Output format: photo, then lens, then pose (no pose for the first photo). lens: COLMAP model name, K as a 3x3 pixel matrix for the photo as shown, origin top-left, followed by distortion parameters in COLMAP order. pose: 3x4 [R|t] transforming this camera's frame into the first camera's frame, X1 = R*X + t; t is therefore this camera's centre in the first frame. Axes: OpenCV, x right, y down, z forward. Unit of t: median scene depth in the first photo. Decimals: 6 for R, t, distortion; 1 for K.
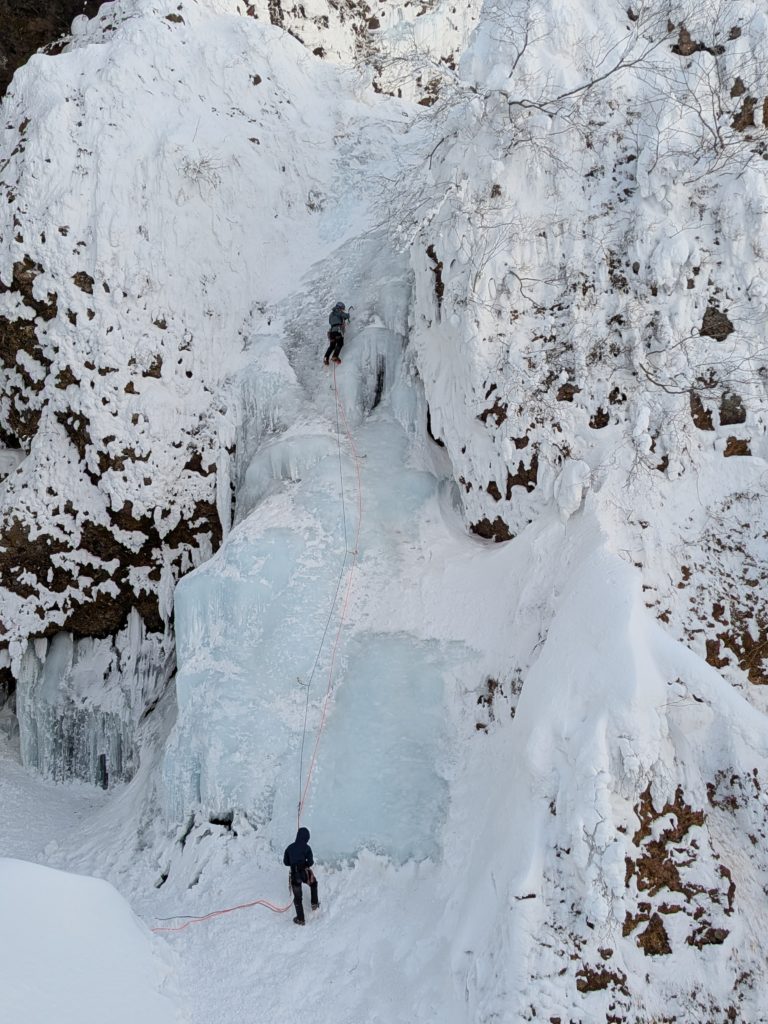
lens RADIAL K [[1029.4, 0, 384.0], [0, 1029.4, 516.0], [0, 0, 1]] dist [0.021638, 0.000000]
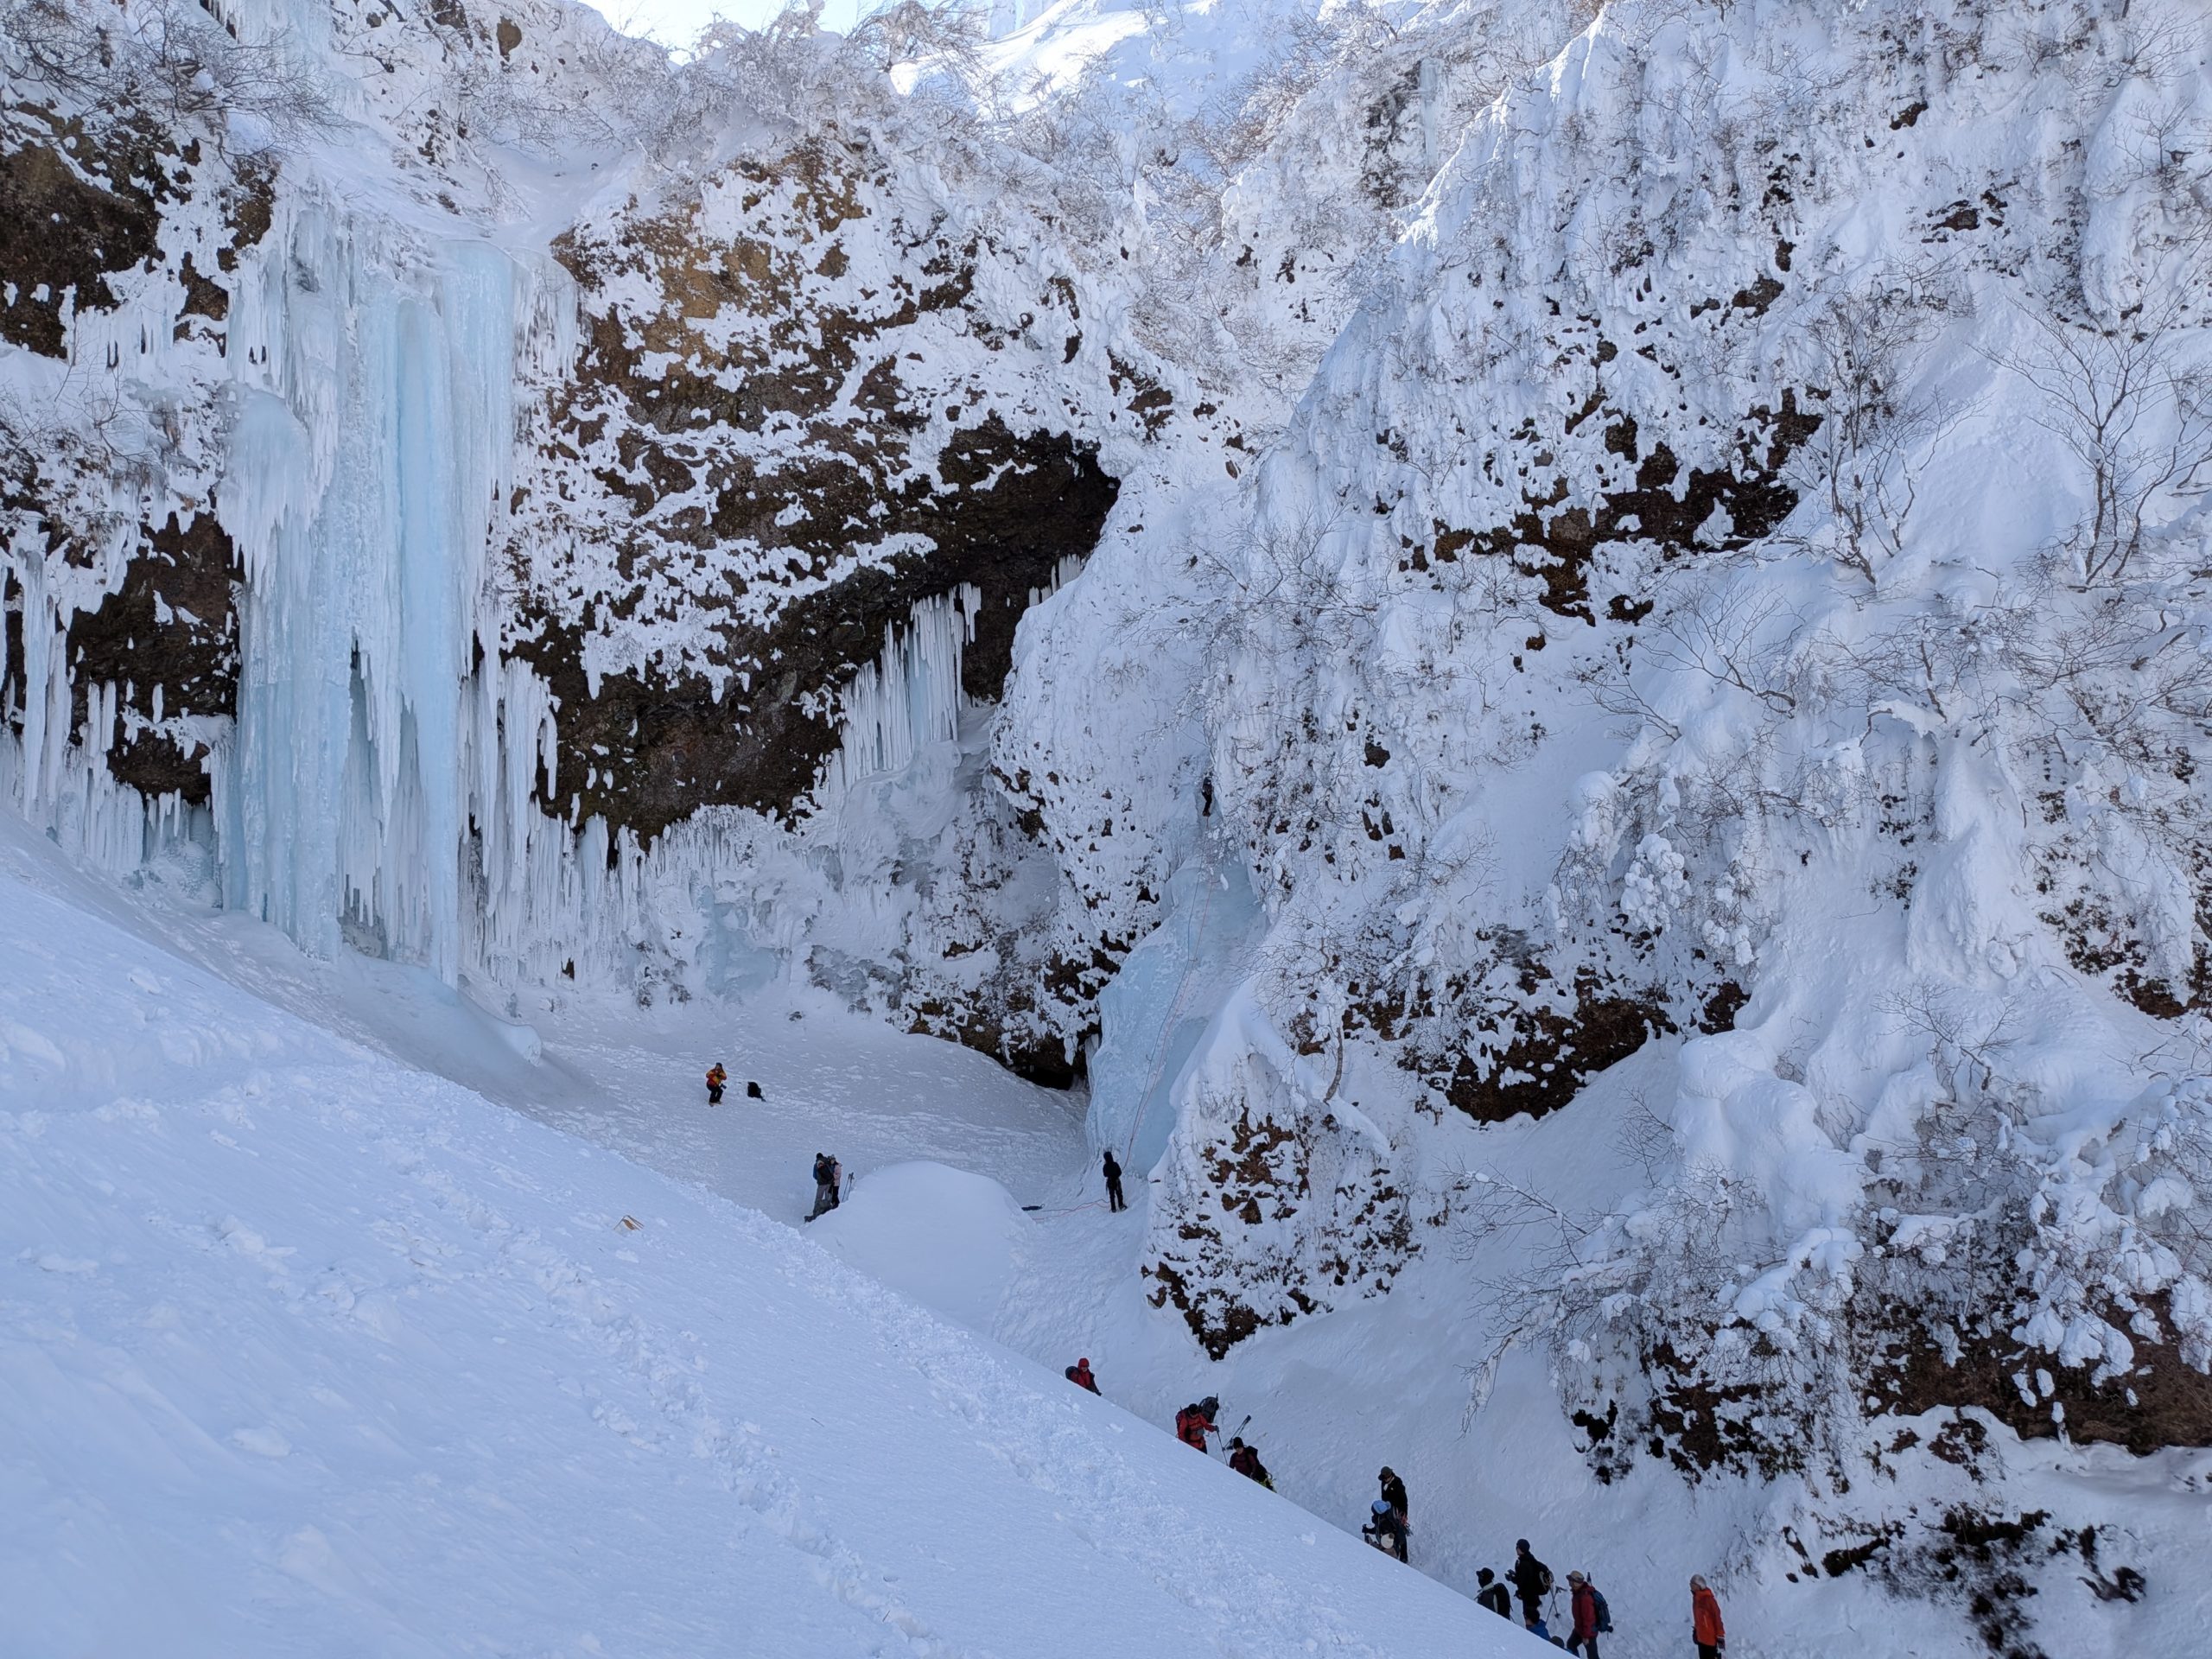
lens RADIAL K [[1570.3, 0, 1110.0], [0, 1570.3, 821.6], [0, 0, 1]] dist [-0.000691, -0.001156]
pose [[0.758561, -0.147560, -0.634674, 1.294005], [0.145117, 0.987816, -0.056220, -0.046070], [0.635237, -0.049455, 0.770732, -0.686054]]
